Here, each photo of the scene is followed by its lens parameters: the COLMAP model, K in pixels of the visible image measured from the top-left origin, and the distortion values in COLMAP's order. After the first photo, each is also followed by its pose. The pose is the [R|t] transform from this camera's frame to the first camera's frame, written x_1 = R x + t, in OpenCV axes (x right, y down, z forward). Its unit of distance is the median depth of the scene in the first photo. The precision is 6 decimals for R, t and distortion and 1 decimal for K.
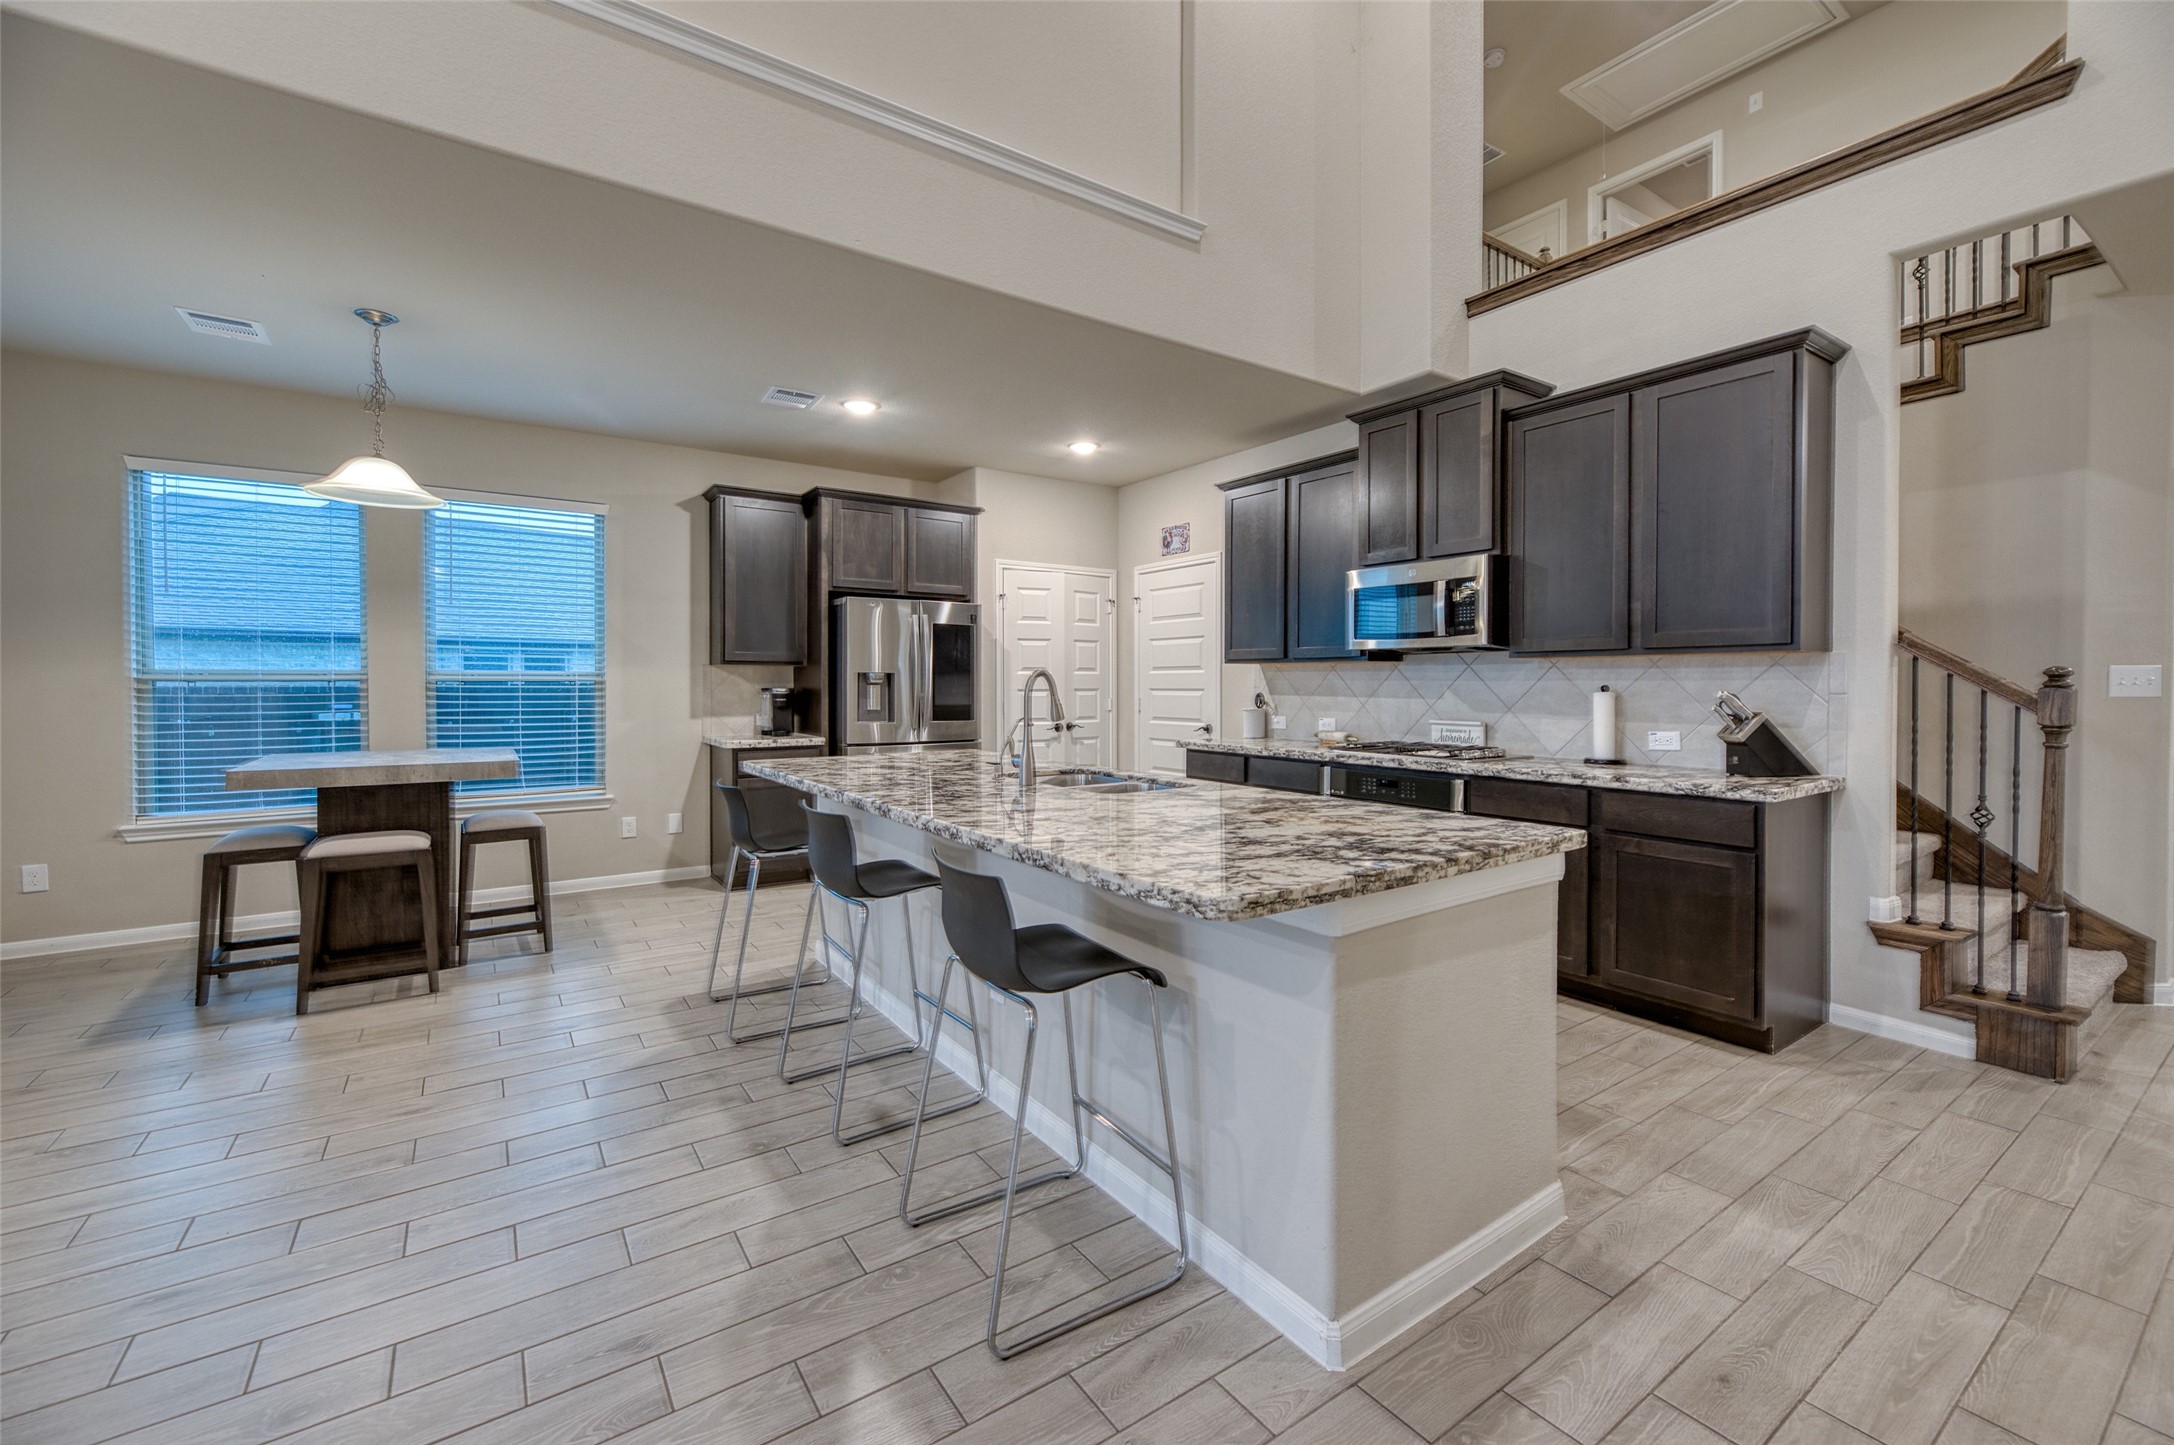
lens RADIAL K [[894.4, 0, 1111.8], [0, 894.4, 690.0], [0, 0, 1]] dist [0.002669, 0.000268]
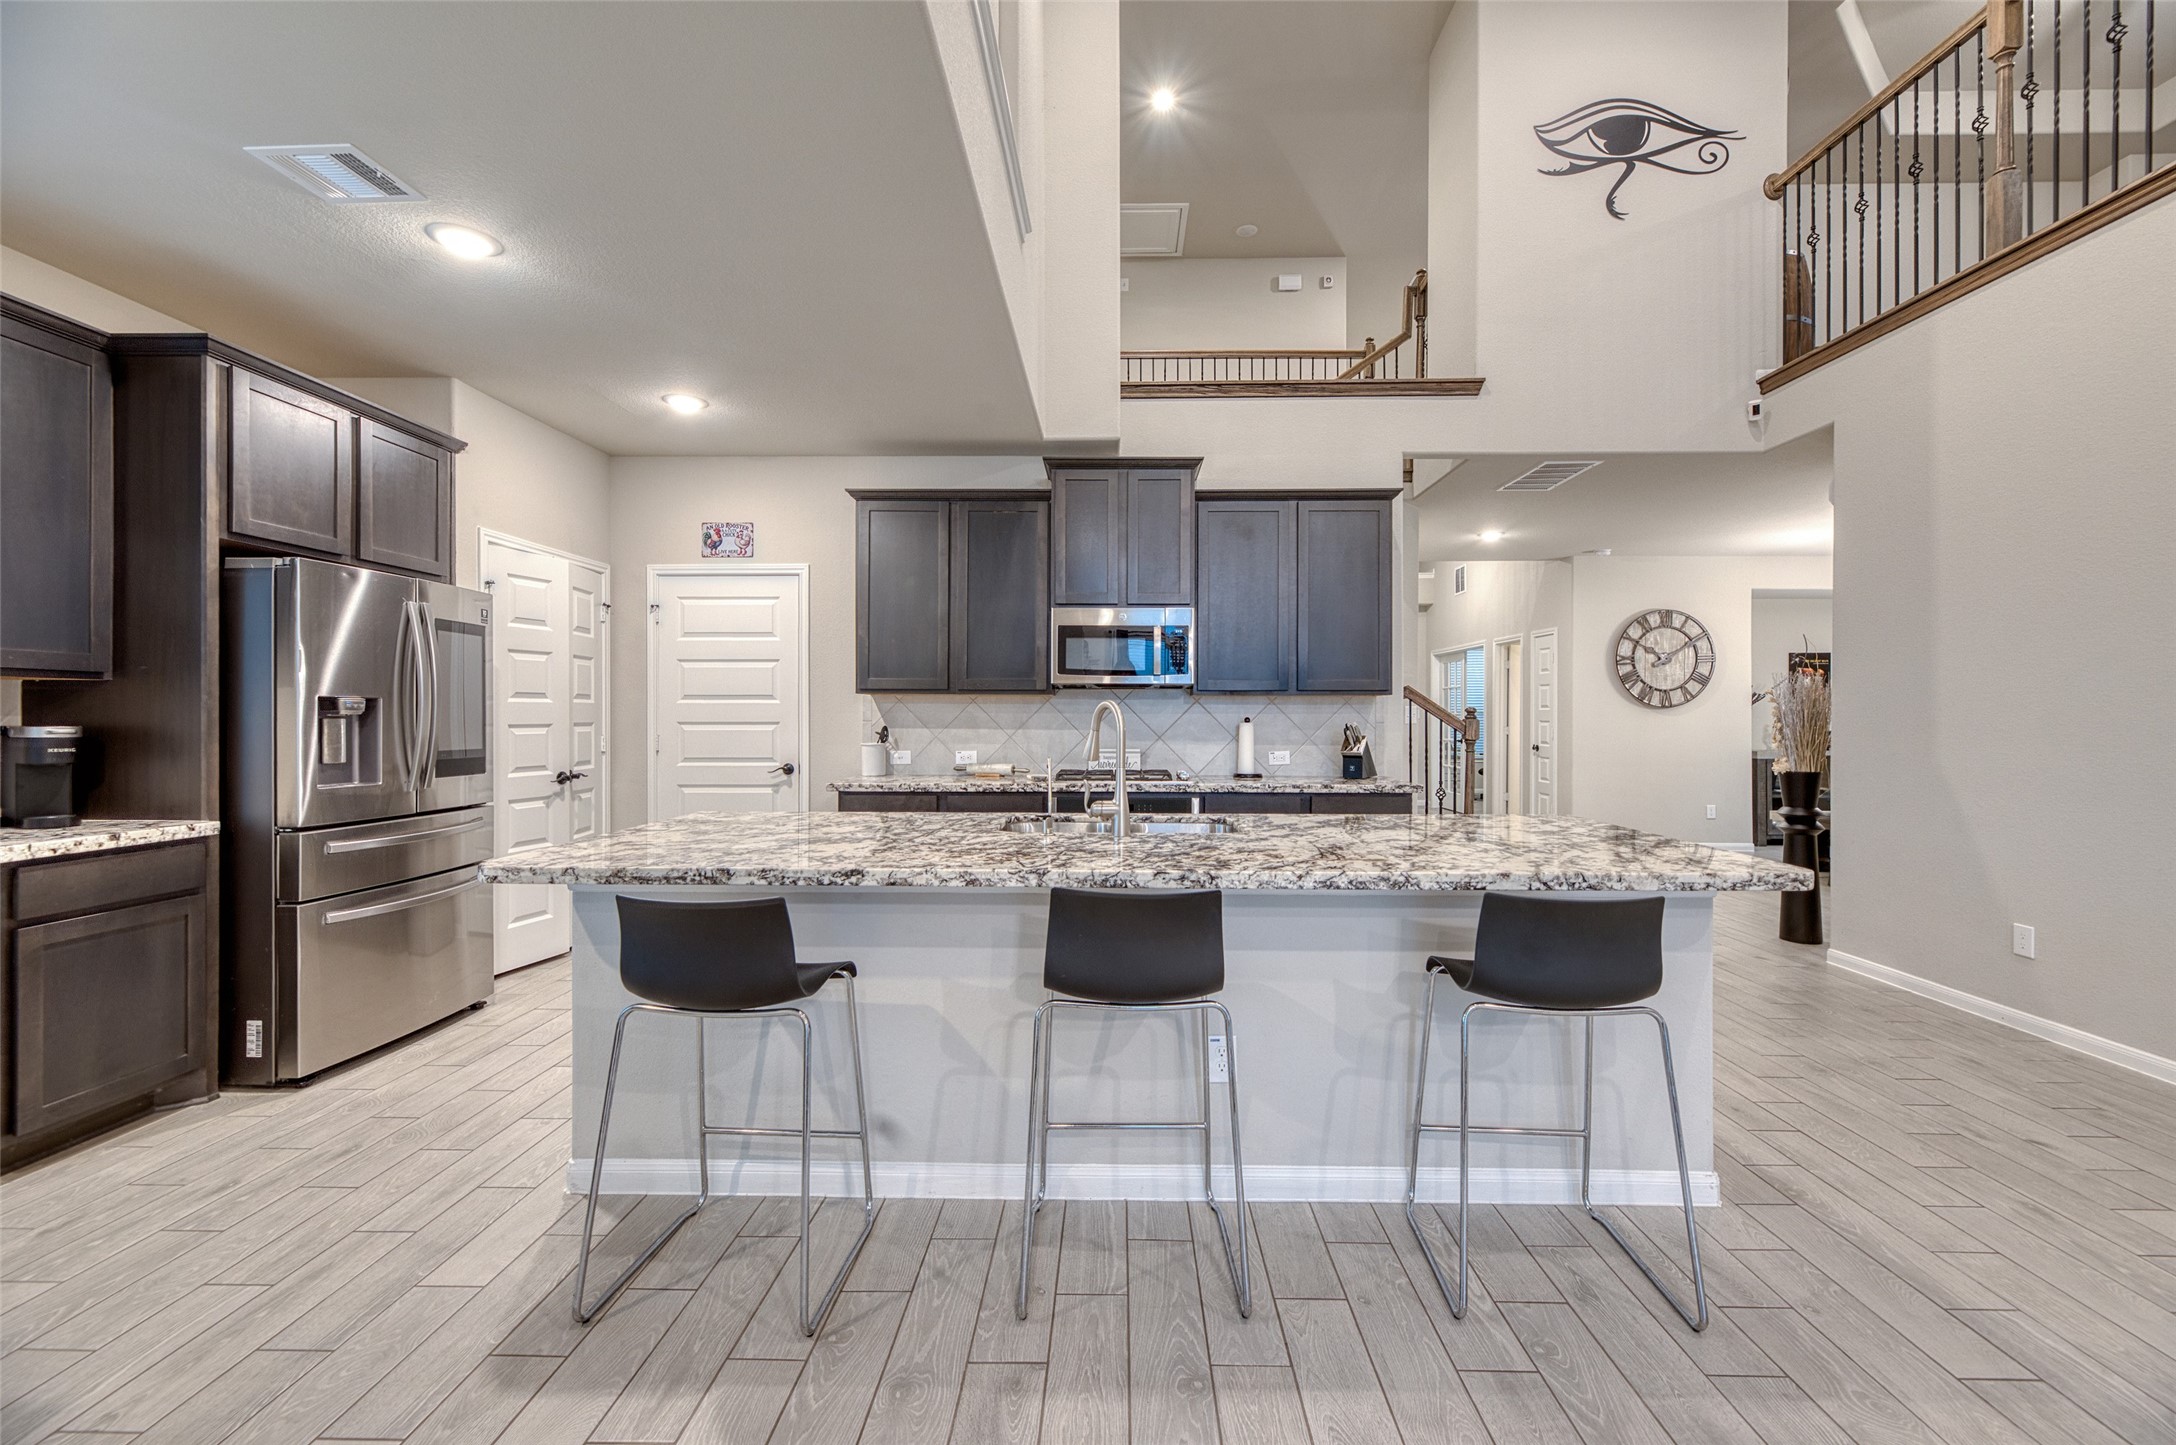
lens RADIAL K [[887.3, 0, 1095.5], [0, 887.3, 714.5], [0, 0, 1]] dist [0.002509, 0.000193]
pose [[0.595929, 0.000457, 0.803037, -0.569575], [0.005865, 0.999971, -0.004921, -0.003915], [-0.803016, 0.007643, 0.595909, 0.370604]]
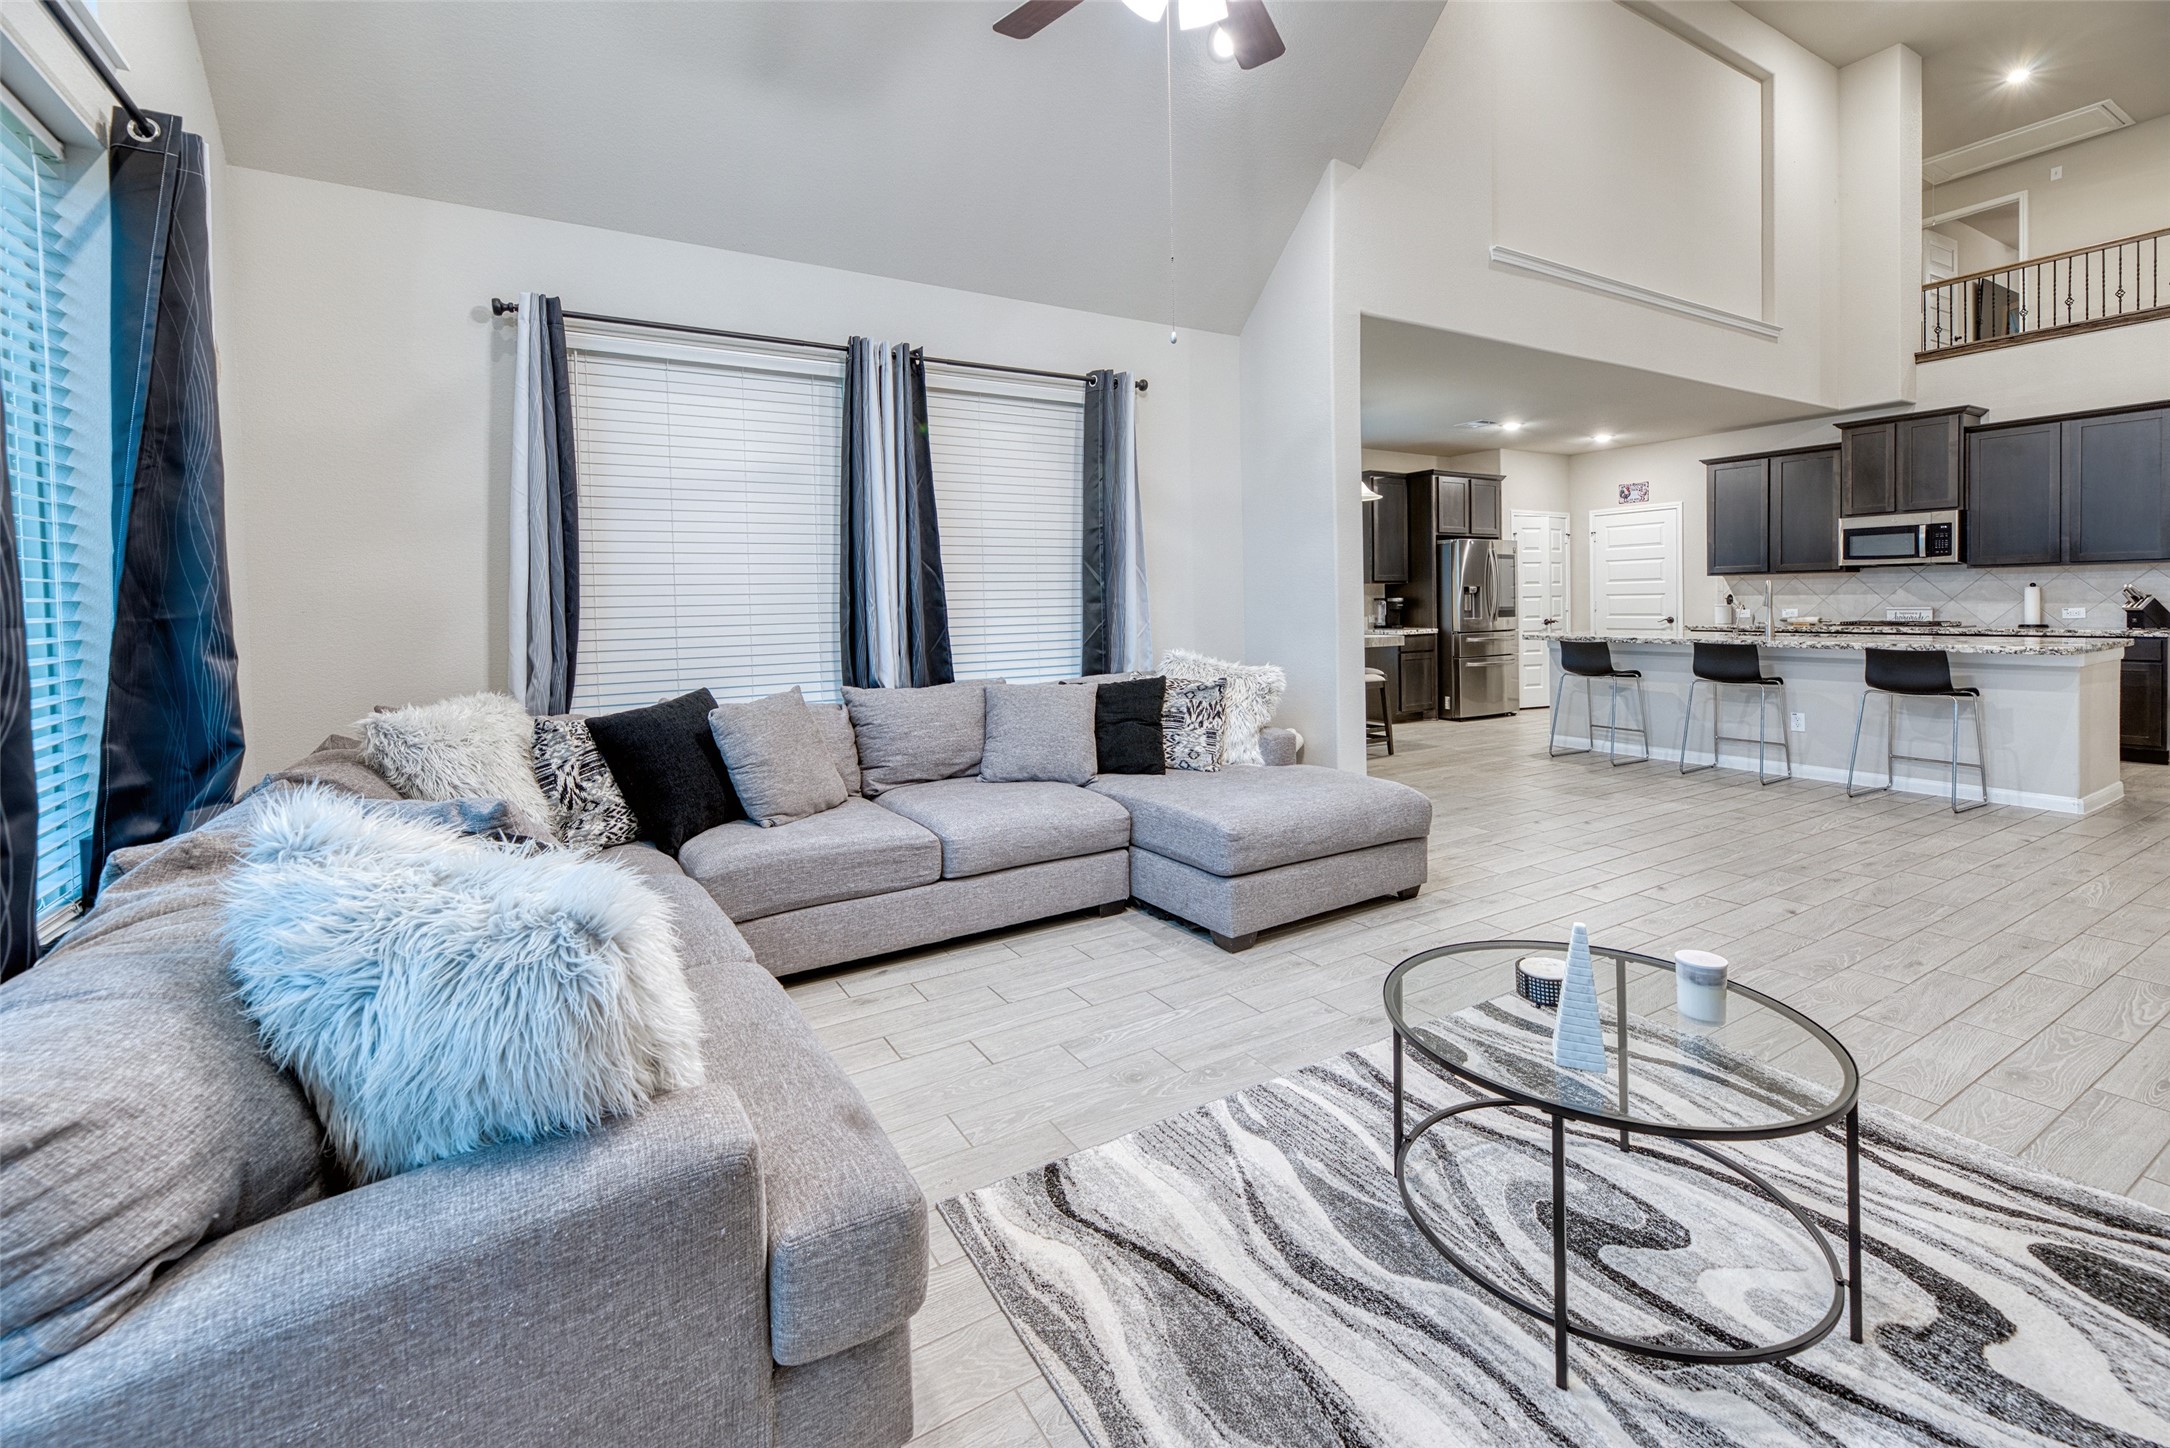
lens RADIAL K [[919.8, 0, 1080.7], [0, 919.8, 622.0], [0, 0, 1]] dist [0.000319, -0.000349]
pose [[0.996601, -0.018276, -0.080324, -1.076686], [0.019373, 0.999729, 0.012895, 0.011103], [0.080067, -0.014407, 0.996685, -0.878077]]
